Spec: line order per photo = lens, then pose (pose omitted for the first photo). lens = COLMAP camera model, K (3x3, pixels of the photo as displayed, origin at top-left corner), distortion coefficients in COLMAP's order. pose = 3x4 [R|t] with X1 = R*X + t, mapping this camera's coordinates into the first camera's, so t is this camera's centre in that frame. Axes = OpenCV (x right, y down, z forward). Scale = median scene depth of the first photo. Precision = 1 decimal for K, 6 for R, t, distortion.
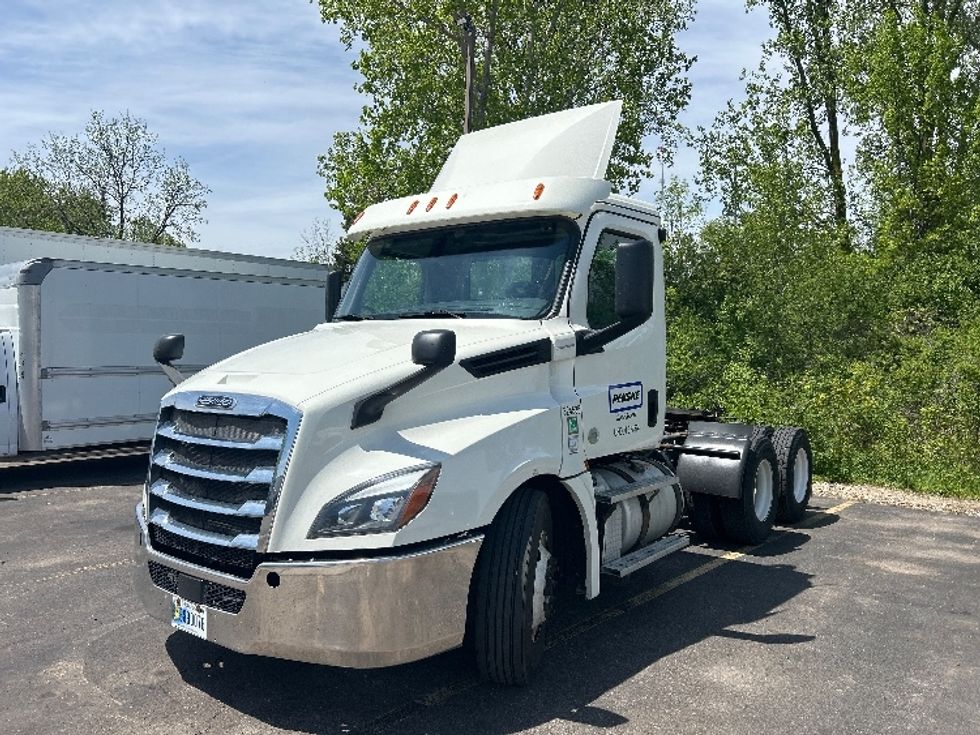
lens RADIAL K [[732.0, 0, 480.5], [0, 732.0, 362.9], [0, 0, 1]] dist [0.016205, -0.002521]
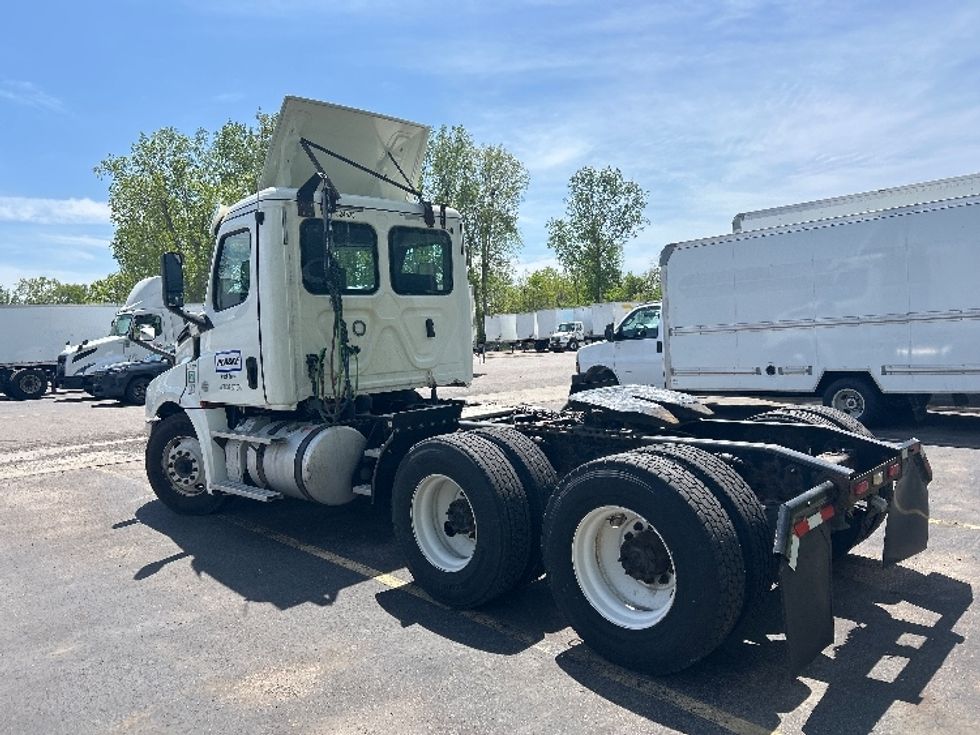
lens RADIAL K [[729.7, 0, 485.1], [0, 729.7, 356.5], [0, 0, 1]] dist [0.017346, -0.003139]
pose [[-0.122820, 0.033742, -0.991855, 1.901564], [0.047132, 0.998492, 0.028132, 0.029332], [0.991309, -0.043293, -0.124225, 2.136828]]
